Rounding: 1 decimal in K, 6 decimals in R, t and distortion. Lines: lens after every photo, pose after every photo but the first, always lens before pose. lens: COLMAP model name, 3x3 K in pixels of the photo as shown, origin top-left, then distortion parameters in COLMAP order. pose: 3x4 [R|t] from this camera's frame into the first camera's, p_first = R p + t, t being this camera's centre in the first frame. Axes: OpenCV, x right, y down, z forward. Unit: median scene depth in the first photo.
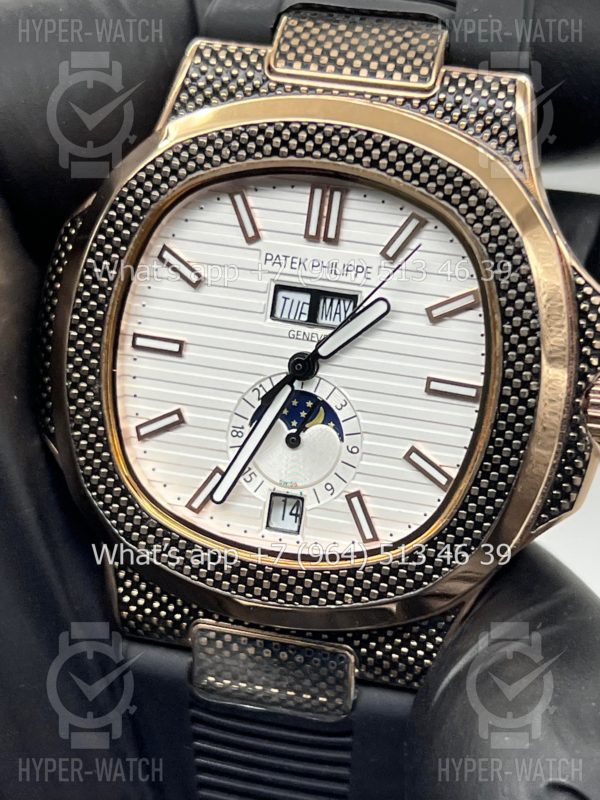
lens RADIAL K [[1869.6, 0, 316.0], [0, 1869.6, 422.8], [0, 0, 1]] dist [0.253598, 0.000000]
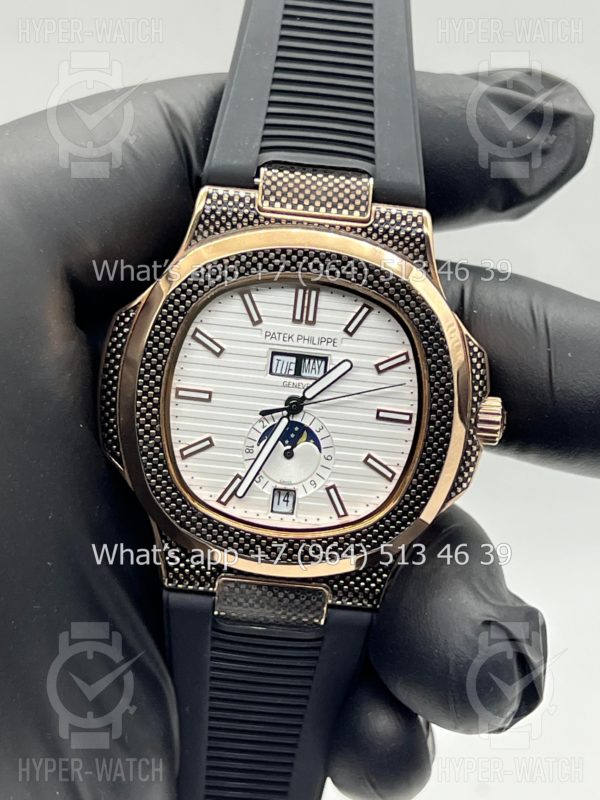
lens RADIAL K [[1869.6, 0, 304.1], [0, 1869.6, 405.9], [0, 0, 1]] dist [0.253598, 0.000000]
pose [[0.967818, -0.060229, 0.244339, -0.369077], [0.042826, 0.996193, 0.075927, -0.144220], [-0.247982, -0.063019, 0.966713, -0.467258]]
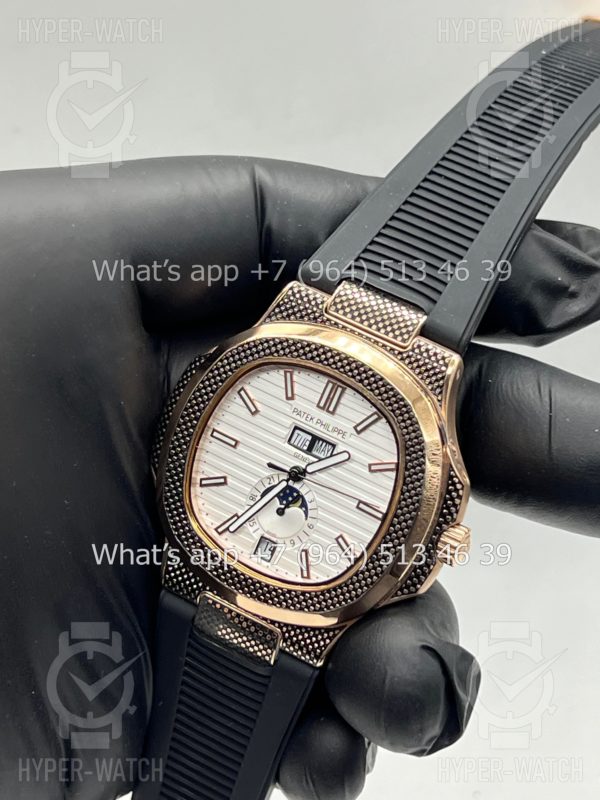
lens RADIAL K [[1869.6, 0, 297.2], [0, 1869.6, 397.5], [0, 0, 1]] dist [0.253598, 0.000000]
pose [[0.956722, 0.276718, -0.090059, 0.135430], [-0.275419, 0.960951, 0.026795, -0.149212], [0.093957, -0.000832, 0.995576, -0.794644]]
